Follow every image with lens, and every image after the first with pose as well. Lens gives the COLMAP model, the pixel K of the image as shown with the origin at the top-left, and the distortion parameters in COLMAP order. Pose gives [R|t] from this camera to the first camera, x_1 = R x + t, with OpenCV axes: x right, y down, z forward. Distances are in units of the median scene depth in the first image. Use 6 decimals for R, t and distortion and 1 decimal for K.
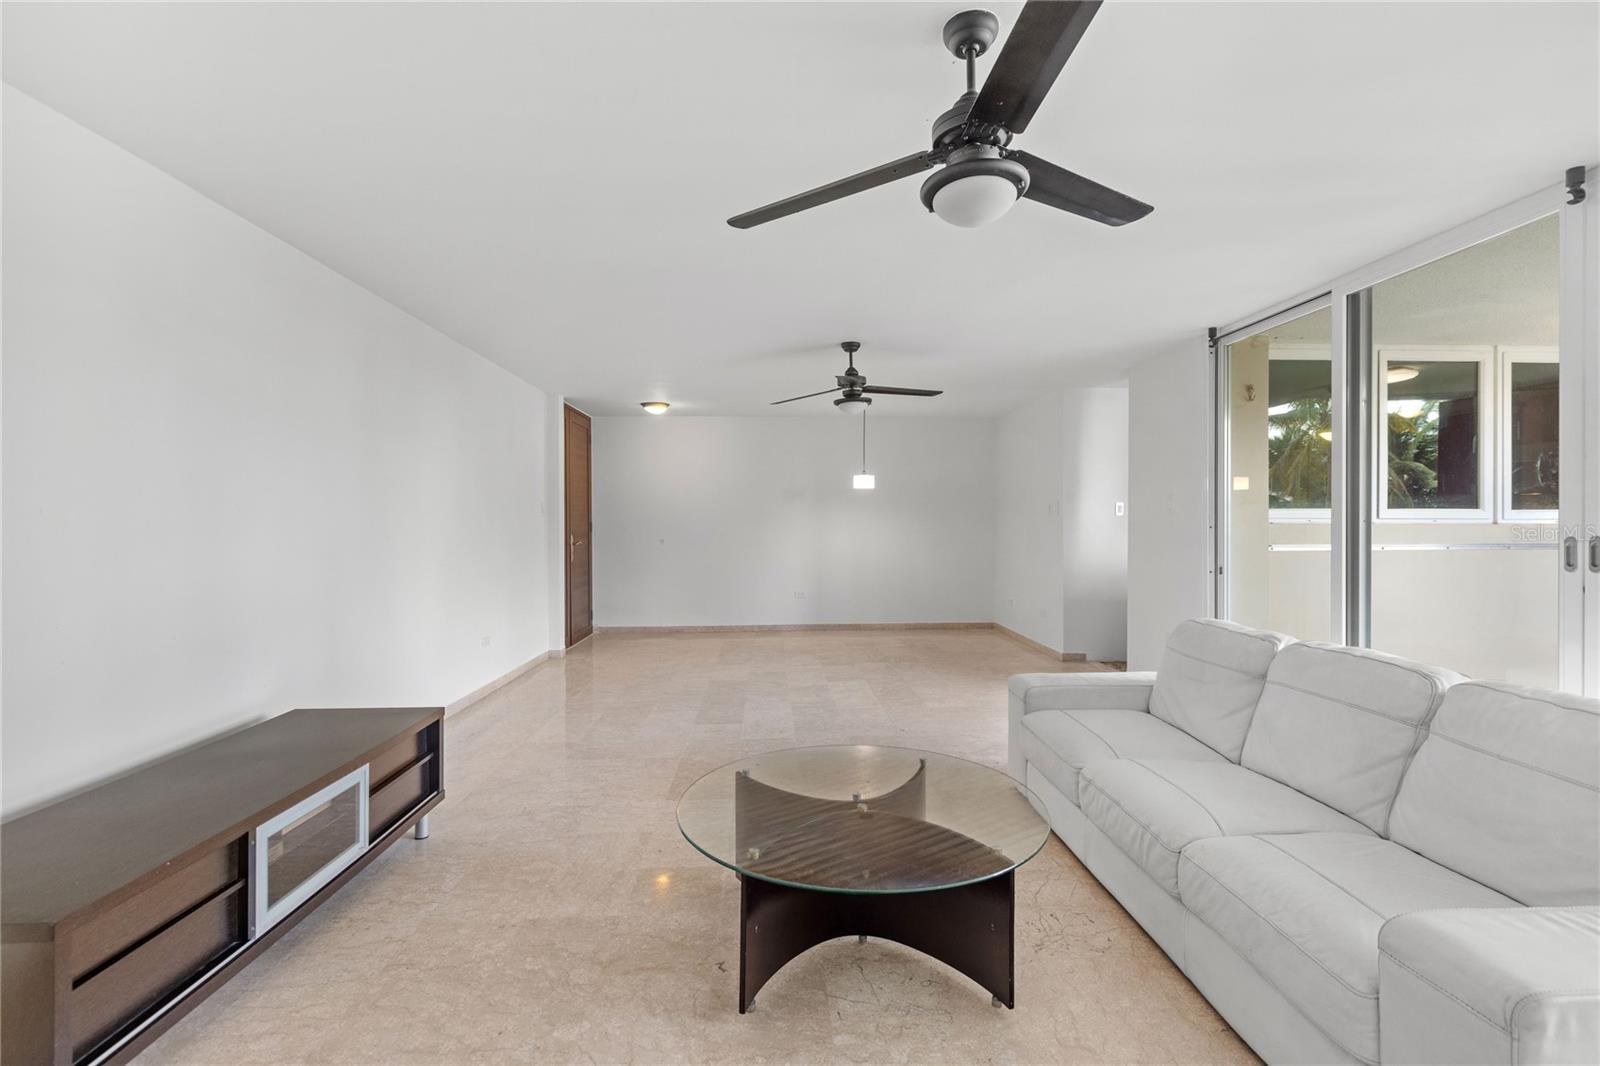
lens RADIAL K [[712.5, 0, 805.8], [0, 712.5, 530.7], [0, 0, 1]] dist [0.003948, -0.001540]
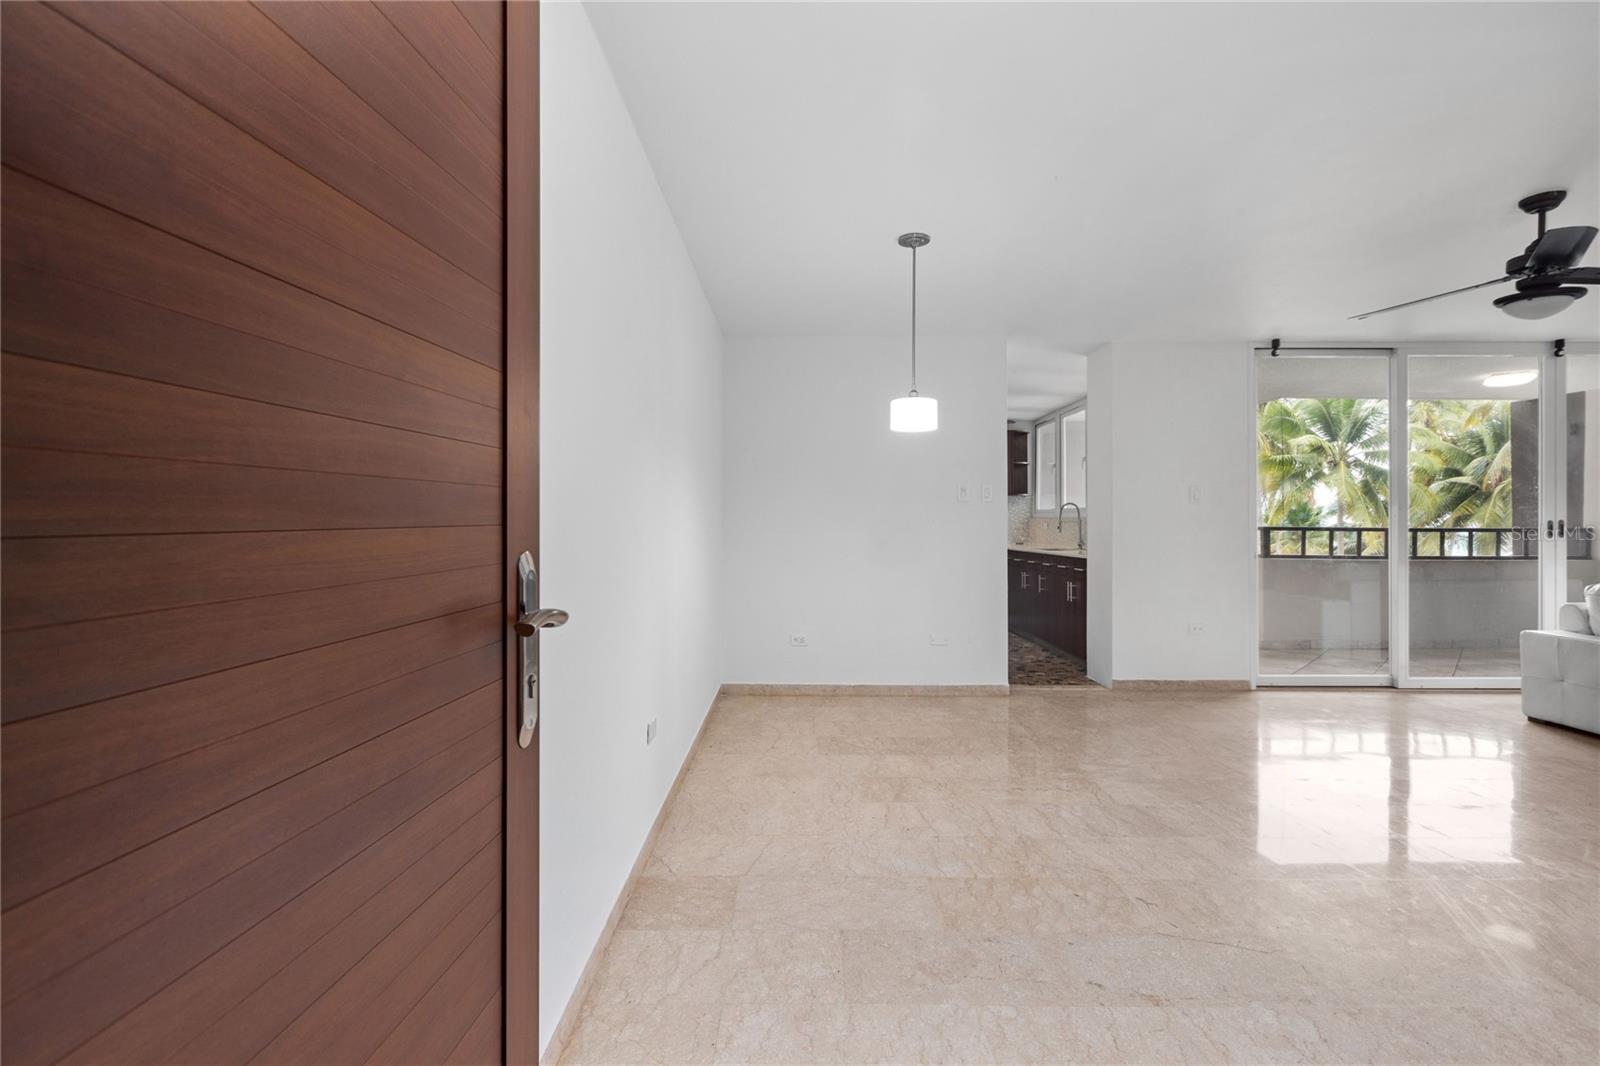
lens RADIAL K [[712.5, 0, 799.6], [0, 712.5, 516.8], [0, 0, 1]] dist [0.003948, -0.001540]
pose [[0.048878, 0.007503, 0.998777, -0.343458], [0.007873, 0.999938, -0.007897, -0.000965], [-0.998774, 0.008250, 0.048815, 0.996176]]
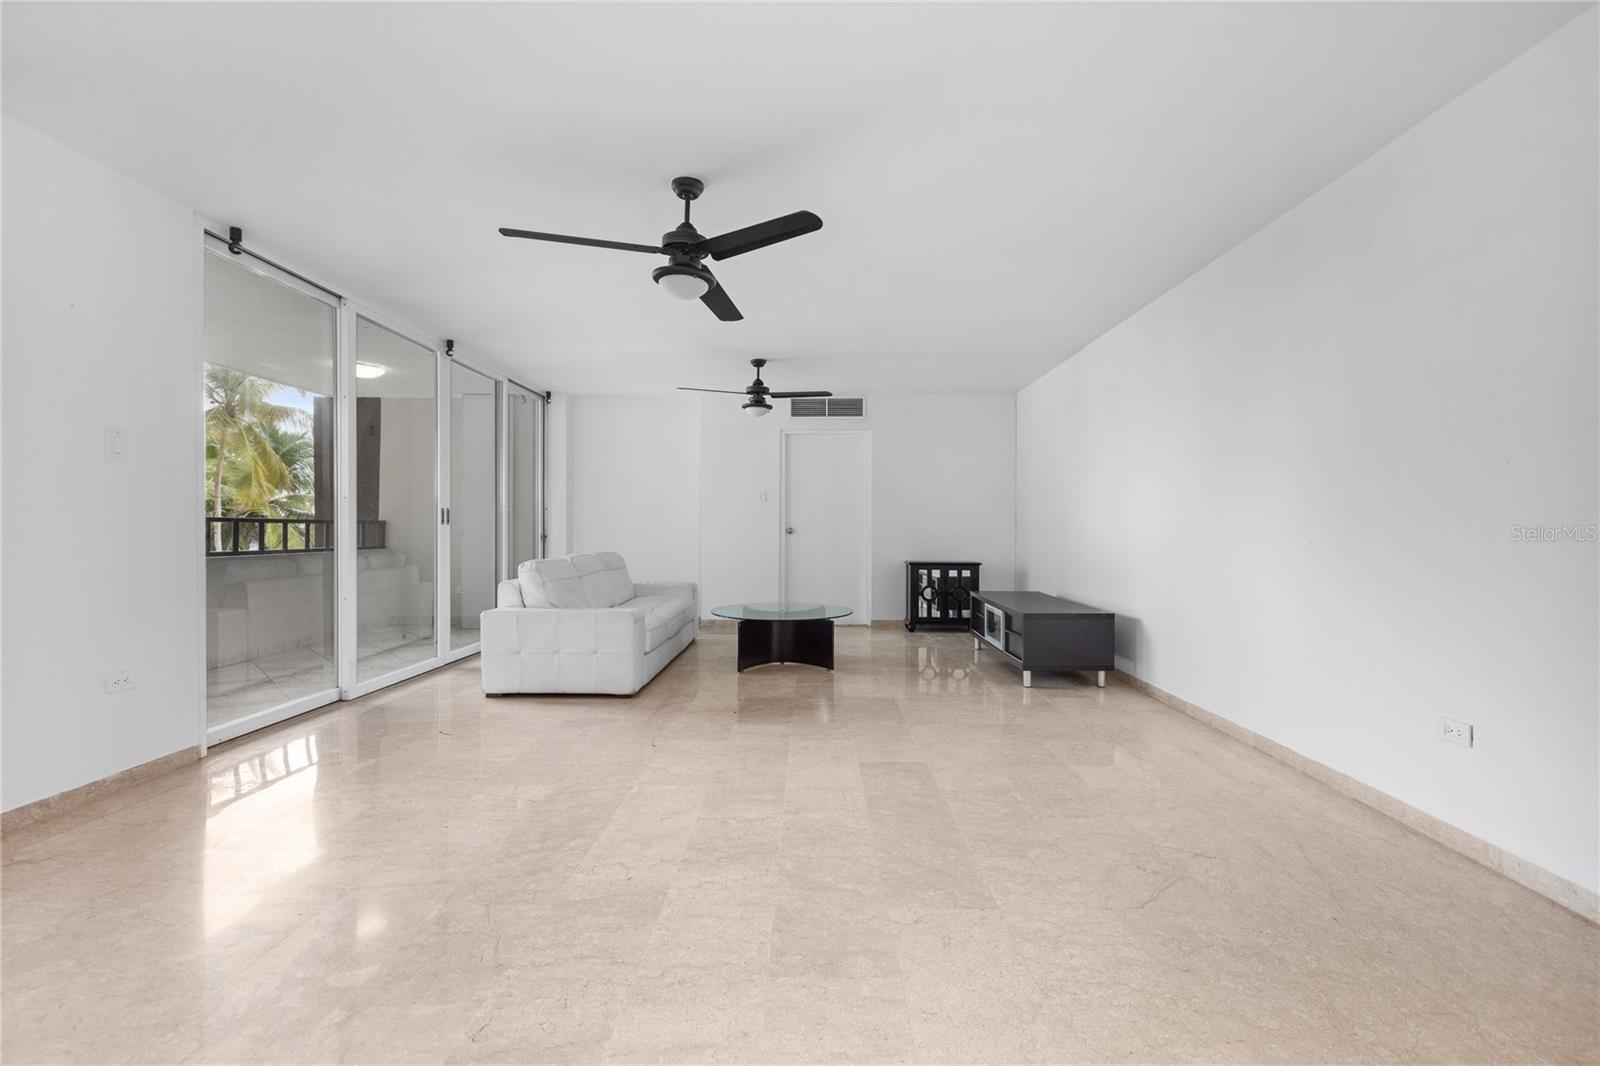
lens RADIAL K [[712.5, 0, 800.8], [0, 712.5, 529.0], [0, 0, 1]] dist [0.003948, -0.001540]
pose [[-0.997871, 0.000136, 0.065217, -0.045038], [0.000776, 0.999952, 0.009795, 0.016754], [-0.065213, 0.009825, -0.997823, 1.011854]]
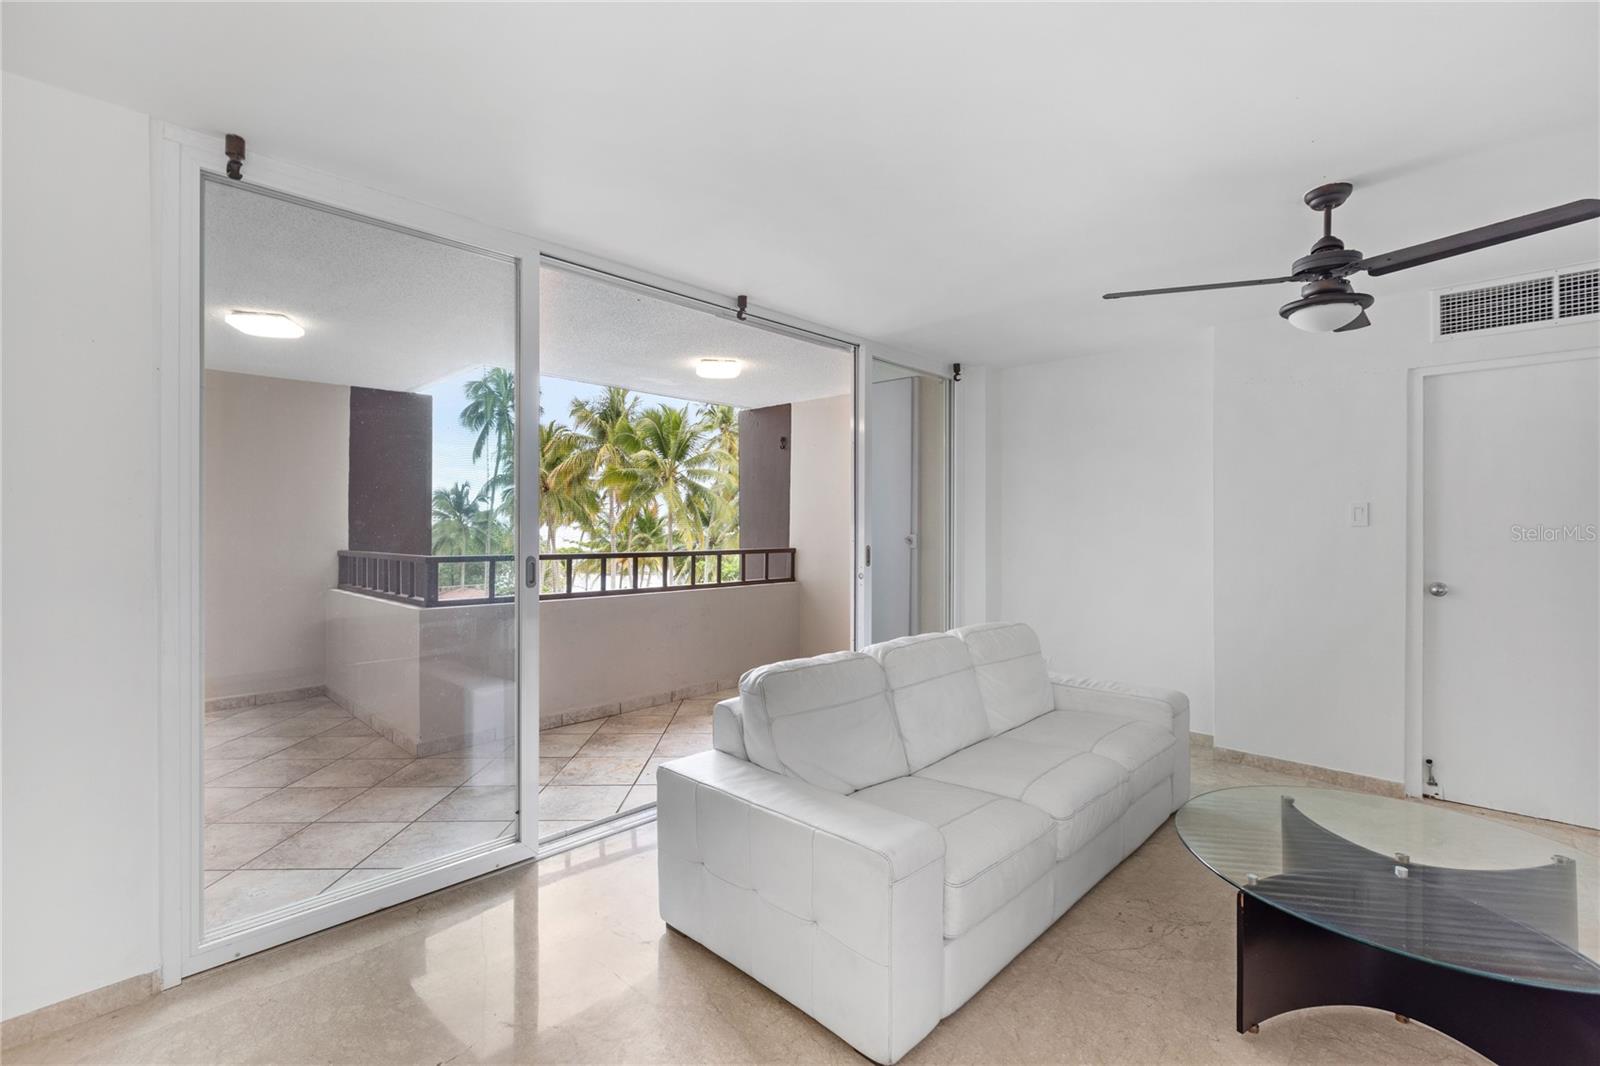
lens RADIAL K [[712.5, 0, 800.7], [0, 712.5, 528.1], [0, 0, 1]] dist [0.003948, -0.001540]
pose [[-0.687232, 0.000397, 0.726438, -0.016447], [0.006553, 0.999963, 0.005654, -0.014828], [-0.726408, 0.008646, -0.687209, 0.619952]]
